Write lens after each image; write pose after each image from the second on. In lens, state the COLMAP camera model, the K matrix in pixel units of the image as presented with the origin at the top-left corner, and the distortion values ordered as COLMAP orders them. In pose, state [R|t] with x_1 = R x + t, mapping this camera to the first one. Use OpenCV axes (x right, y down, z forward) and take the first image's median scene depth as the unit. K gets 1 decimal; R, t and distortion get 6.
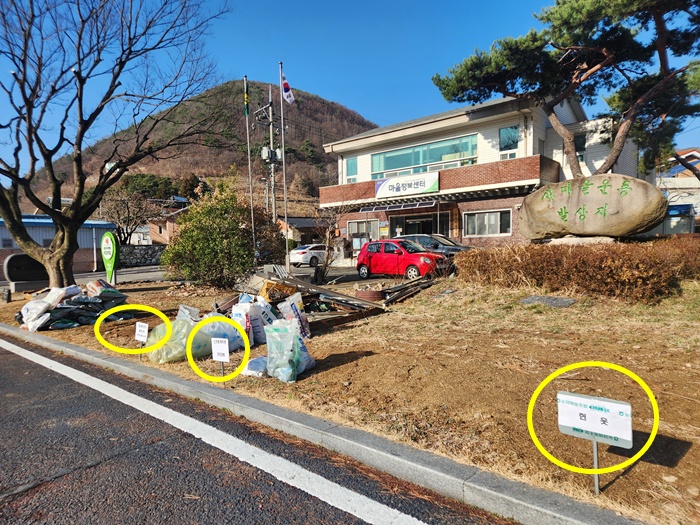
lens RADIAL K [[458.7, 0, 350.0], [0, 458.7, 262.5], [0, 0, 1]] dist [0.072050, -0.057340]
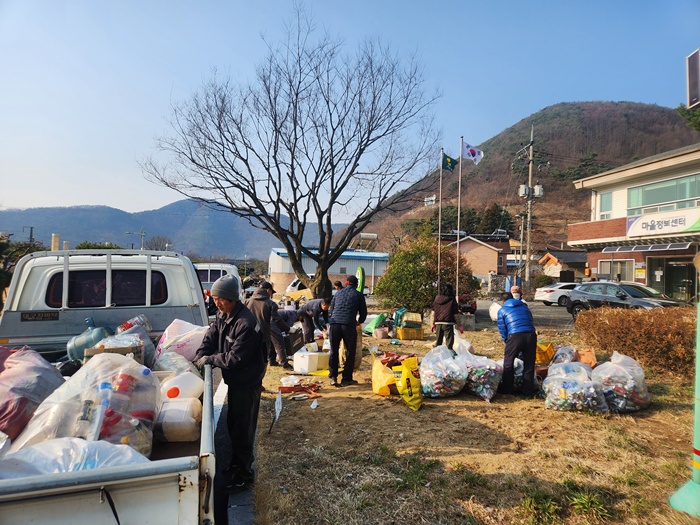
lens RADIAL K [[458.7, 0, 350.0], [0, 458.7, 262.5], [0, 0, 1]] dist [0.072050, -0.057340]
pose [[0.799390, 0.036891, -0.599679, 0.165125], [-0.071580, 0.996852, -0.034095, -0.018207], [0.596533, 0.070180, 0.799514, -0.054285]]
